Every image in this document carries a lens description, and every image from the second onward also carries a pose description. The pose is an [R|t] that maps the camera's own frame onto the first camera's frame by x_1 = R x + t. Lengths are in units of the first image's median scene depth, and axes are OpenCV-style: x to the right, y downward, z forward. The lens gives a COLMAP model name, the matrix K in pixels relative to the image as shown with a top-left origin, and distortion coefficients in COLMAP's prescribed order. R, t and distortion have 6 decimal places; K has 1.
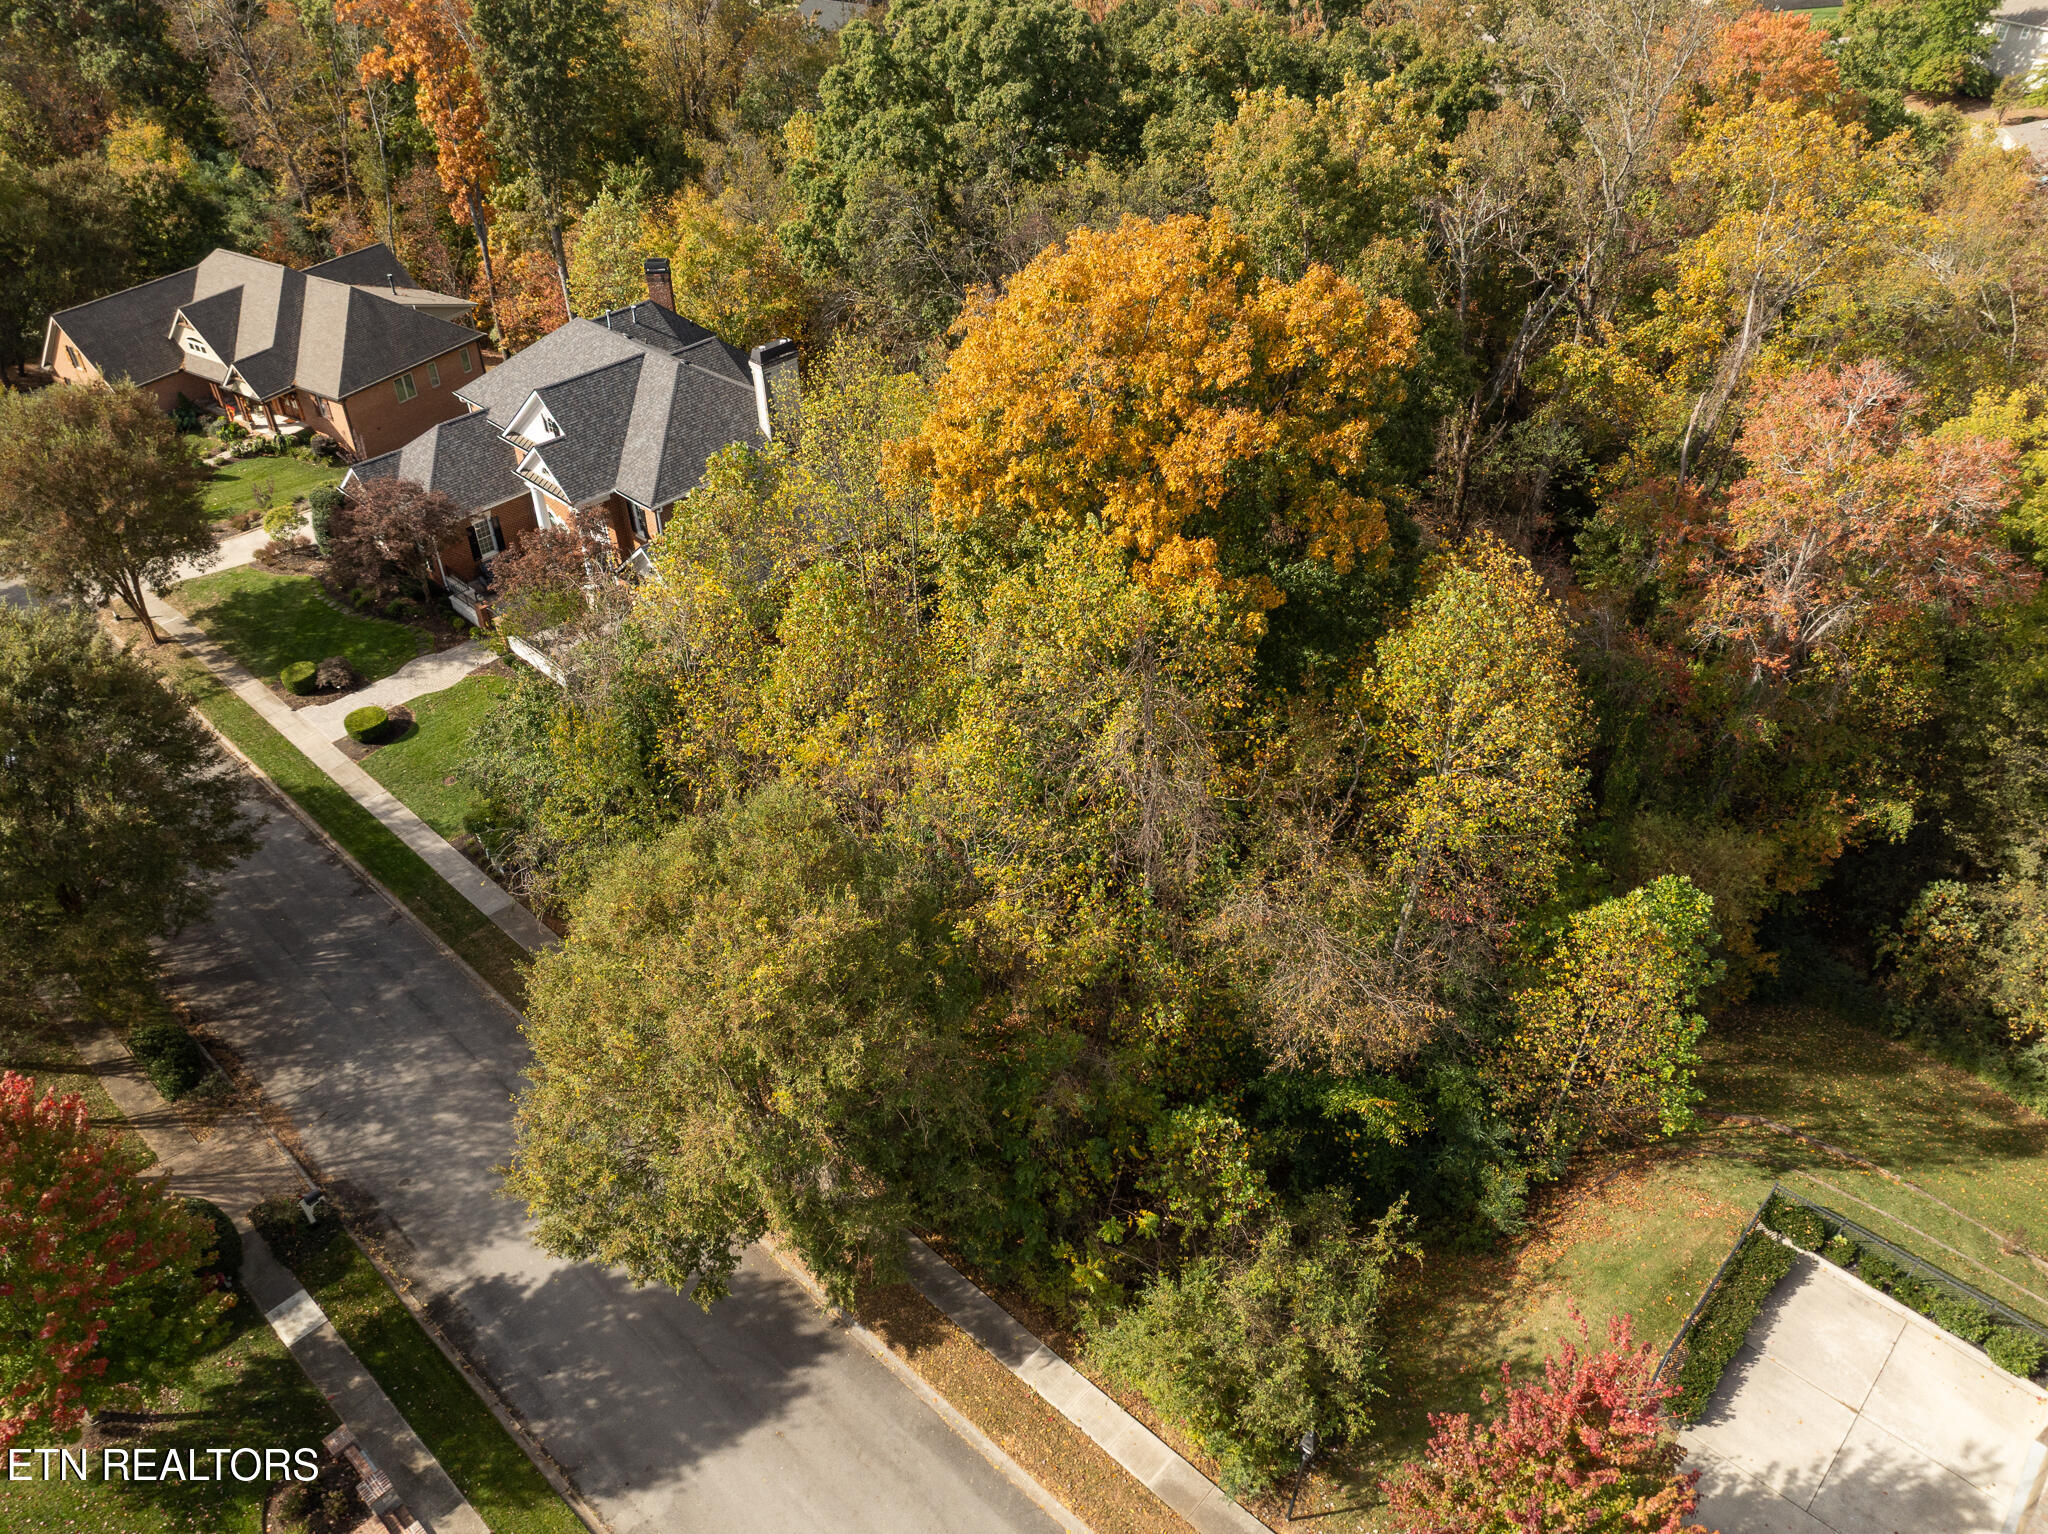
lens RADIAL K [[1499.8, 0, 1024.0], [0, 1499.8, 767.0], [0, 0, 1]] dist [0.005616, -0.032087]
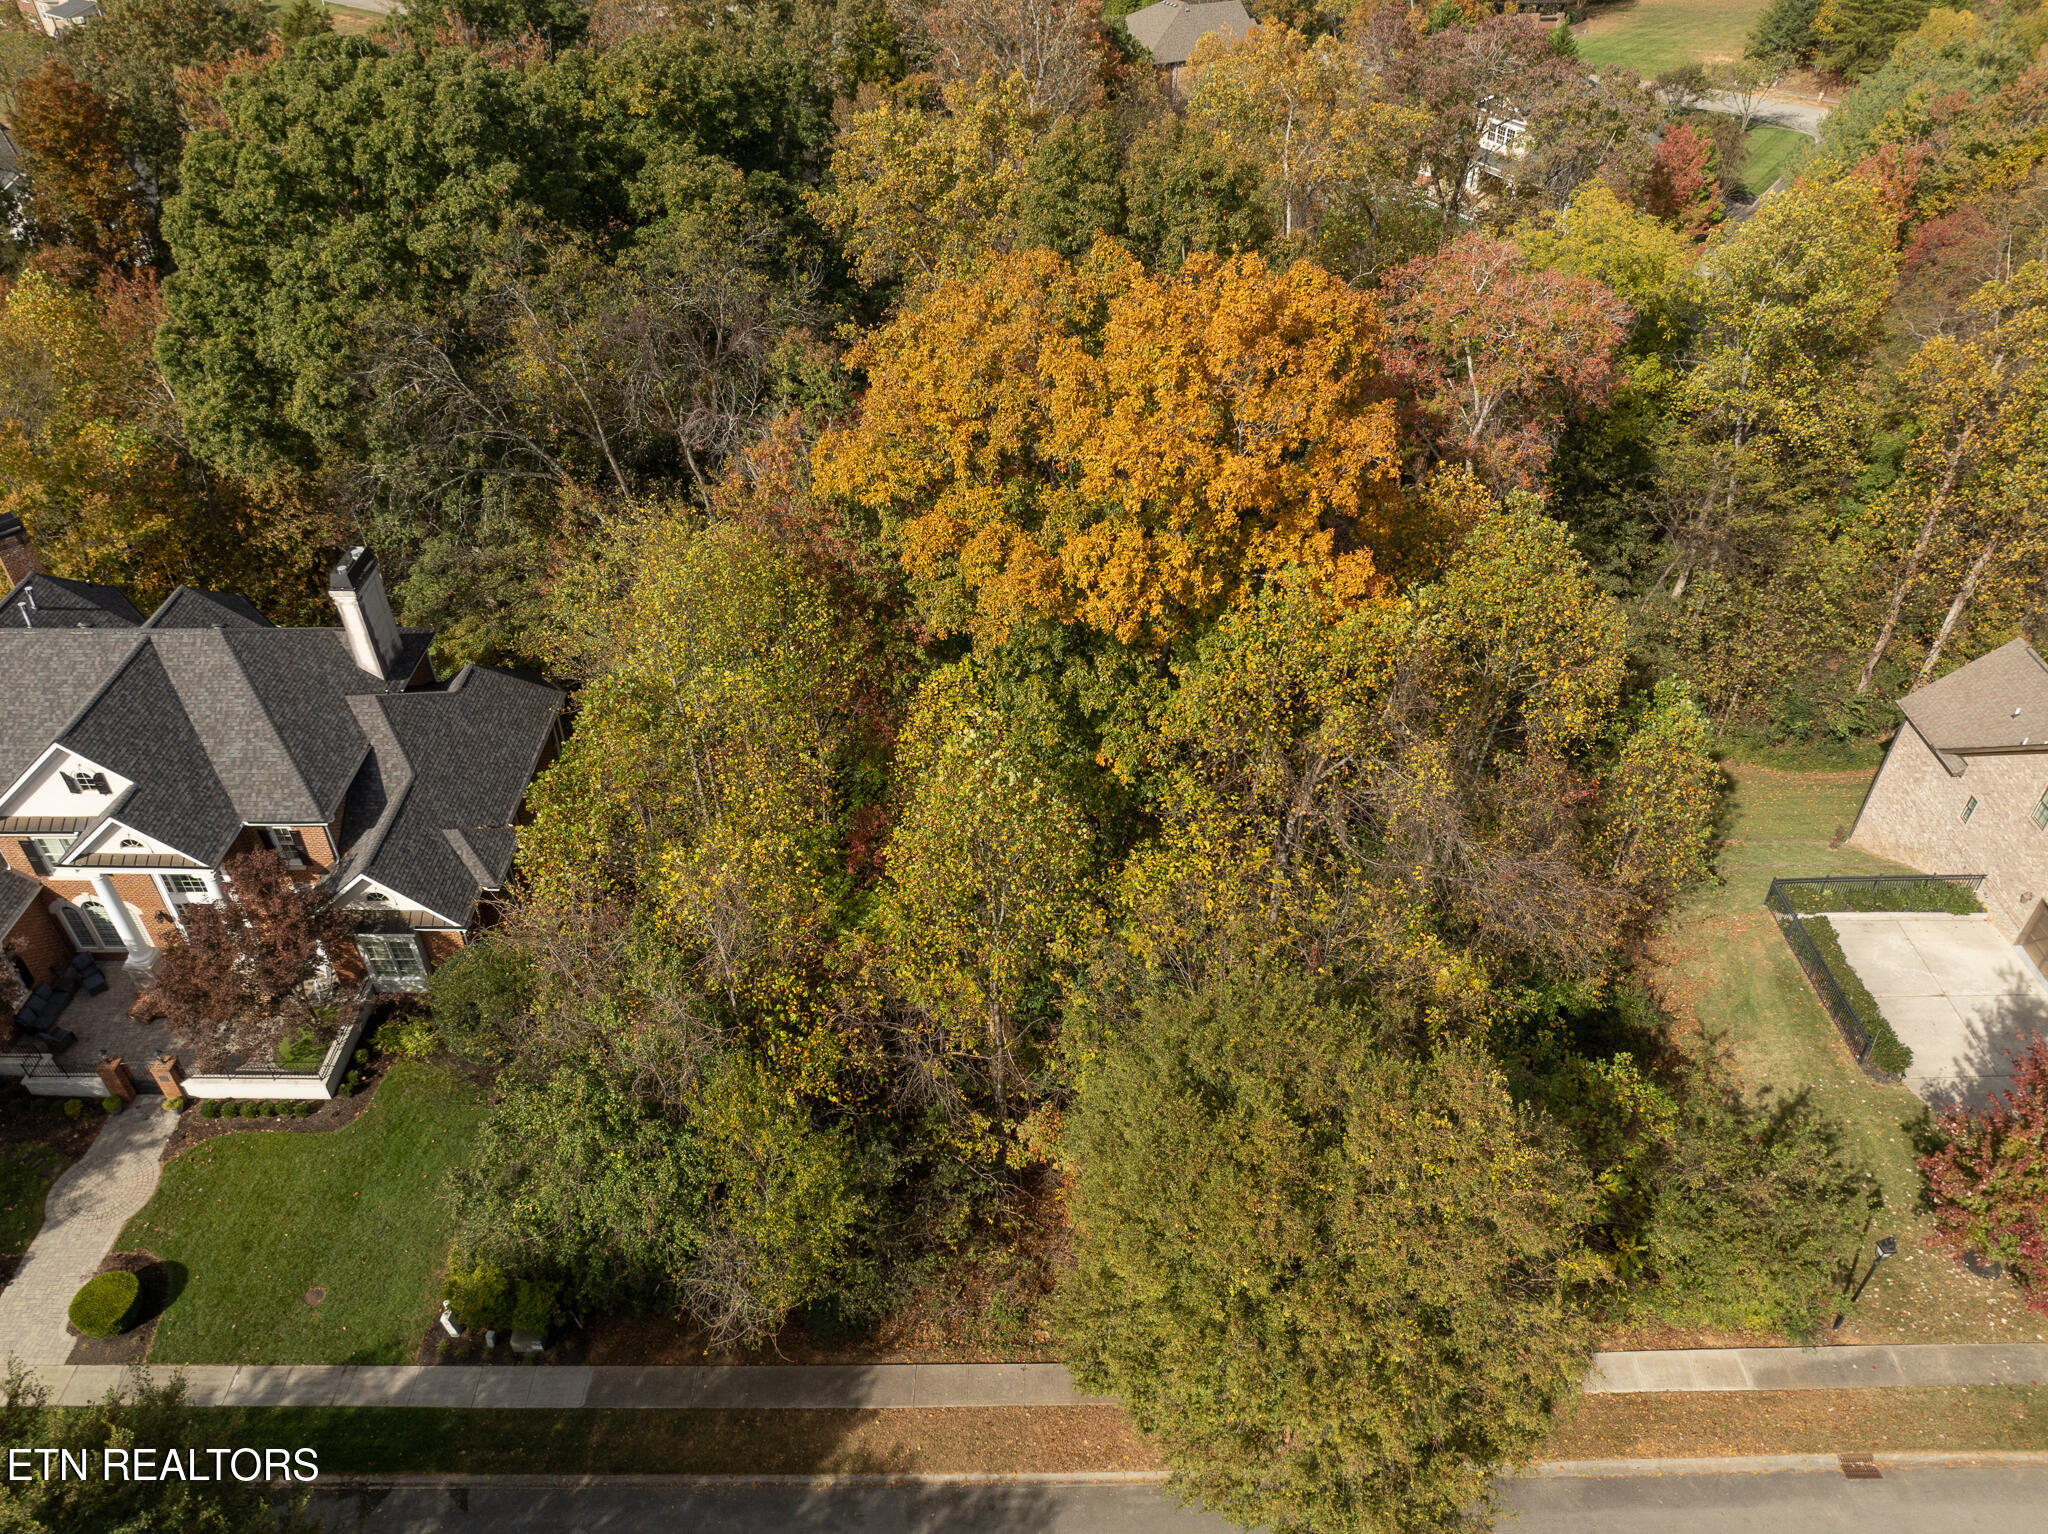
lens RADIAL K [[1499.8, 0, 1024.0], [0, 1499.8, 767.0], [0, 0, 1]] dist [0.005616, -0.032087]
pose [[0.719467, -0.414774, 0.557072, -0.395441], [0.415218, 0.899840, 0.133724, -0.150985], [-0.556741, 0.135096, 0.819627, 0.212853]]
